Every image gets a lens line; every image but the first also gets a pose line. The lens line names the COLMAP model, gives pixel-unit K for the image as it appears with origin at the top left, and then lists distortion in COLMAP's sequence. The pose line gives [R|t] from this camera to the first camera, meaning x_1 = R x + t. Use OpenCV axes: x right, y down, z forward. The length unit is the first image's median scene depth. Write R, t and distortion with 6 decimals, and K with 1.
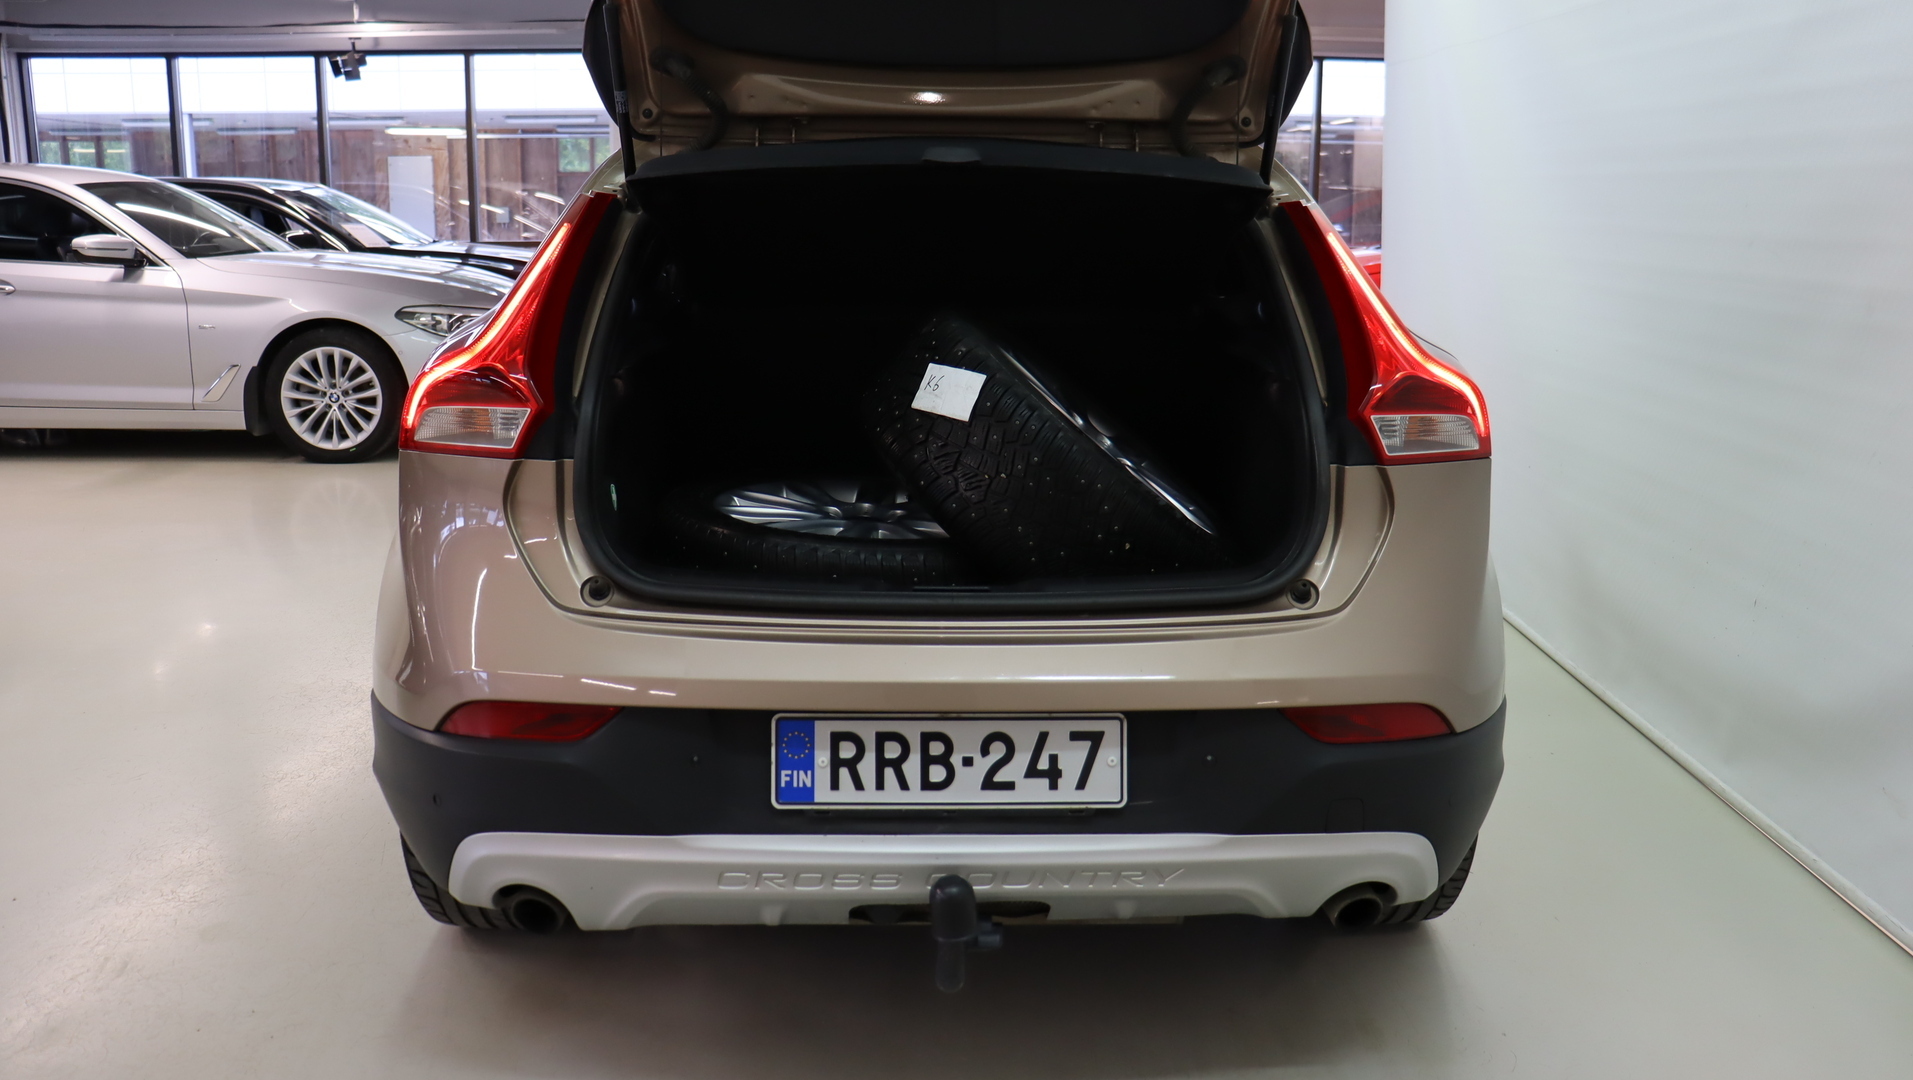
lens RADIAL K [[1569.8, 0, 963.0], [0, 1569.8, 531.5], [0, 0, 1]] dist [-0.136657, 0.079236]
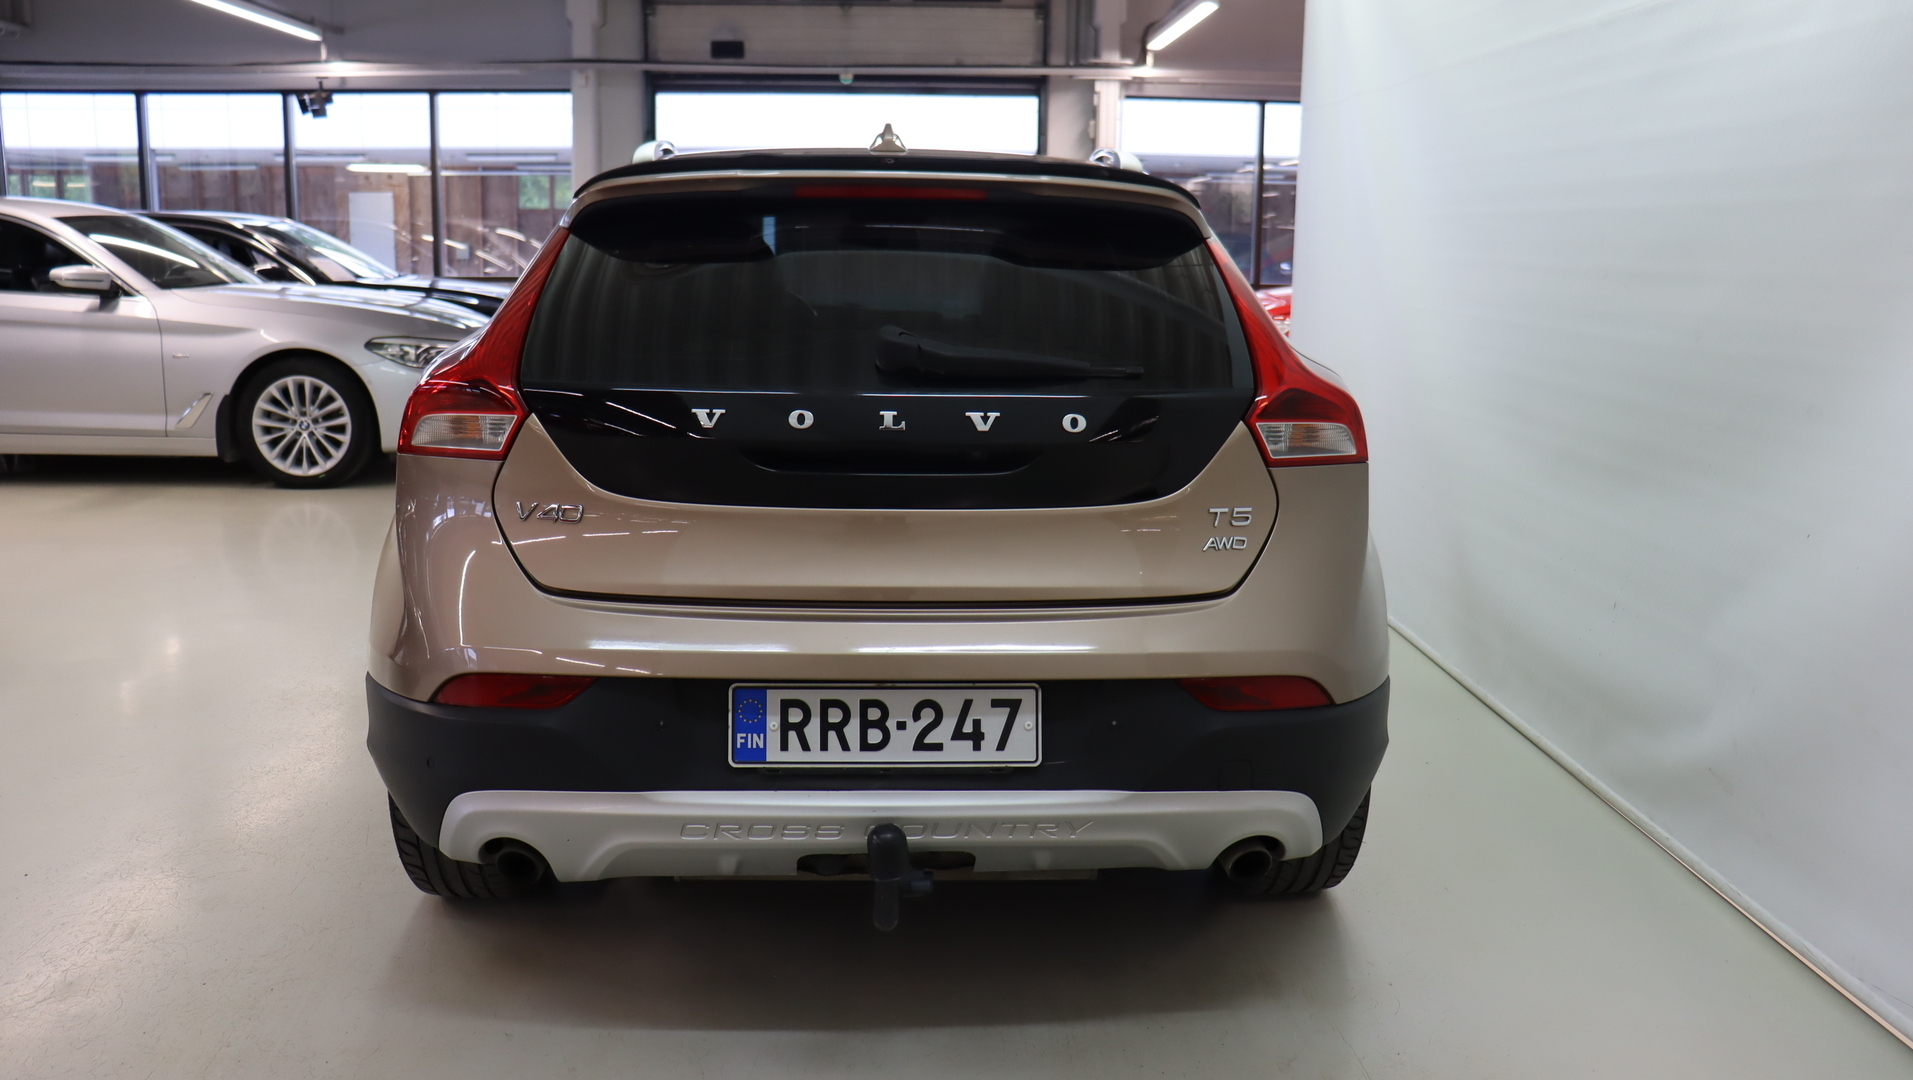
lens RADIAL K [[1569.8, 0, 955.5], [0, 1569.8, 524.1], [0, 0, 1]] dist [-0.136657, 0.079236]
pose [[0.999743, 0.000533, 0.022675, 0.015713], [0.000116, 0.999591, -0.028608, 0.031830], [-0.022681, 0.028603, 0.999333, -0.135708]]
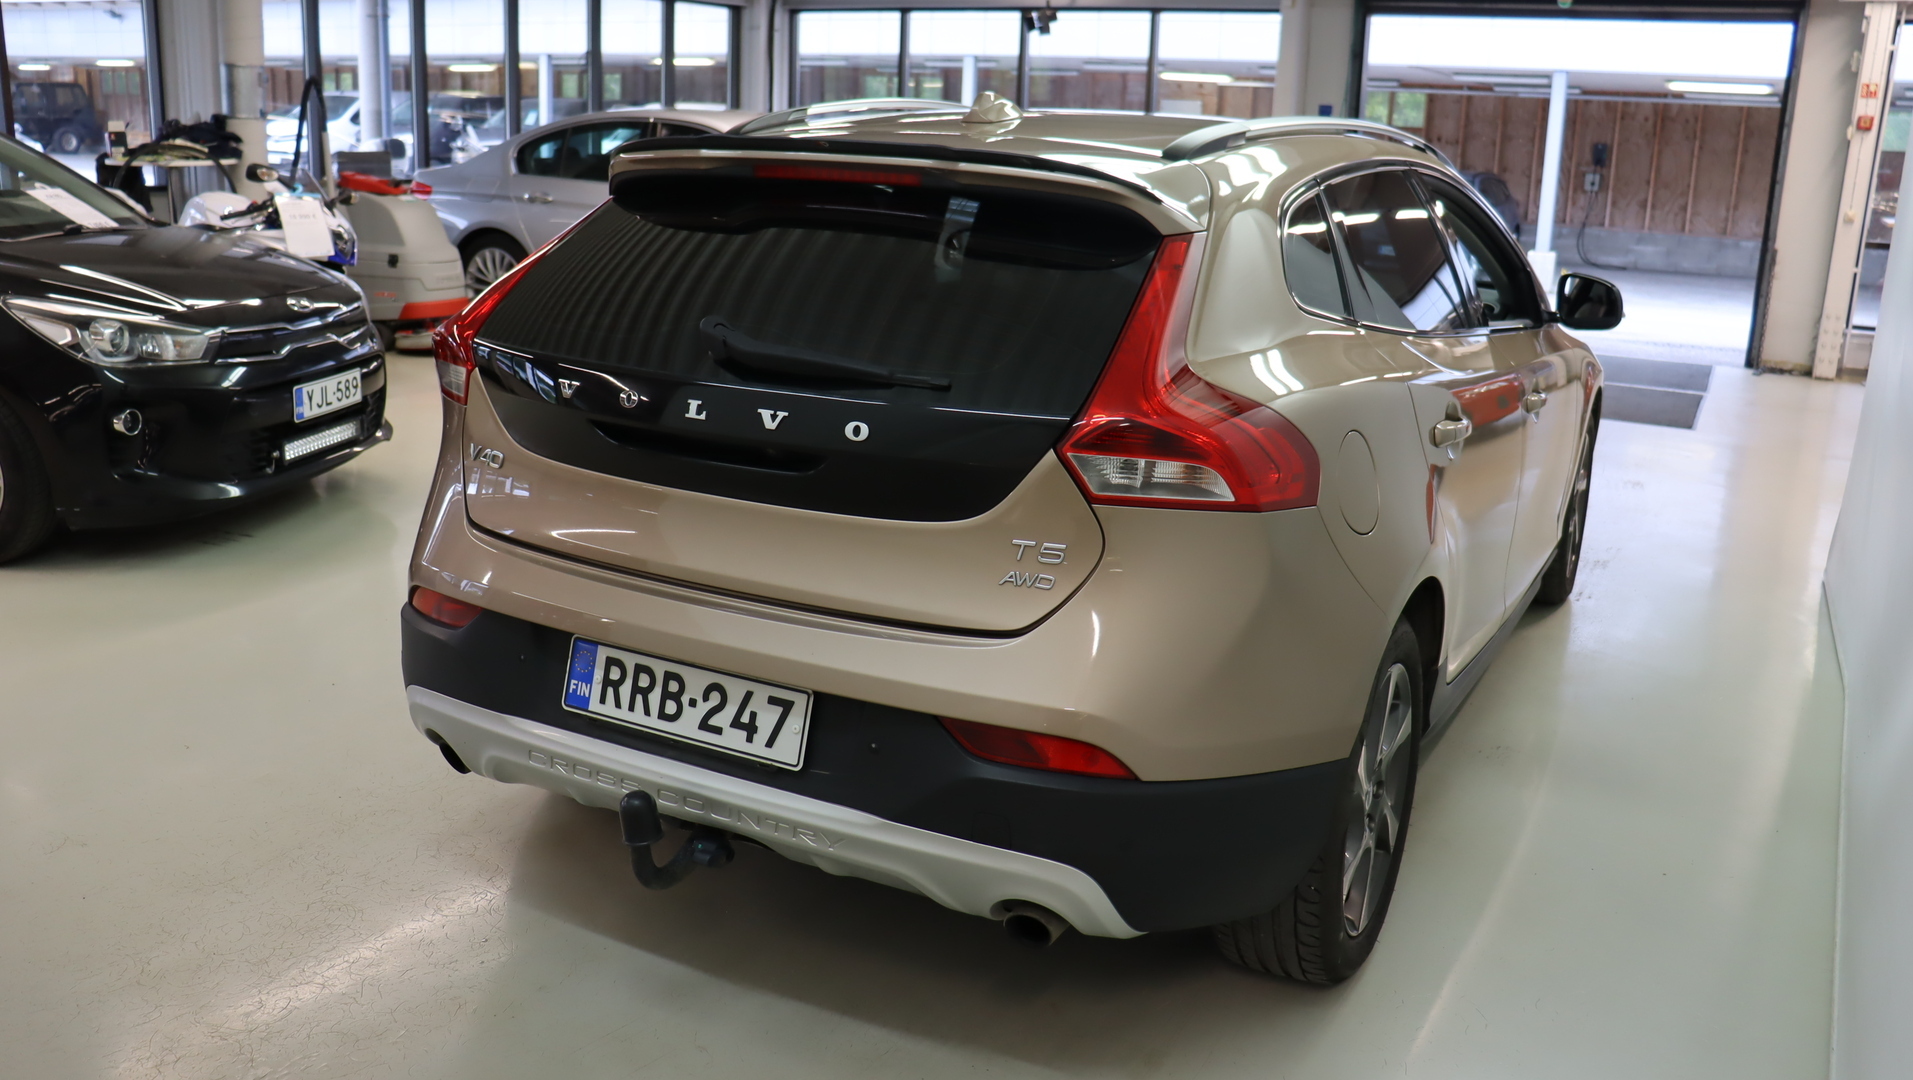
lens RADIAL K [[1569.8, 0, 944.2], [0, 1569.8, 531.4], [0, 0, 1]] dist [-0.136657, 0.079236]
pose [[0.864445, 0.146552, -0.480892, 0.681311], [-0.130044, 0.989195, 0.067692, -0.080867], [0.485616, 0.004021, 0.874163, 0.062114]]
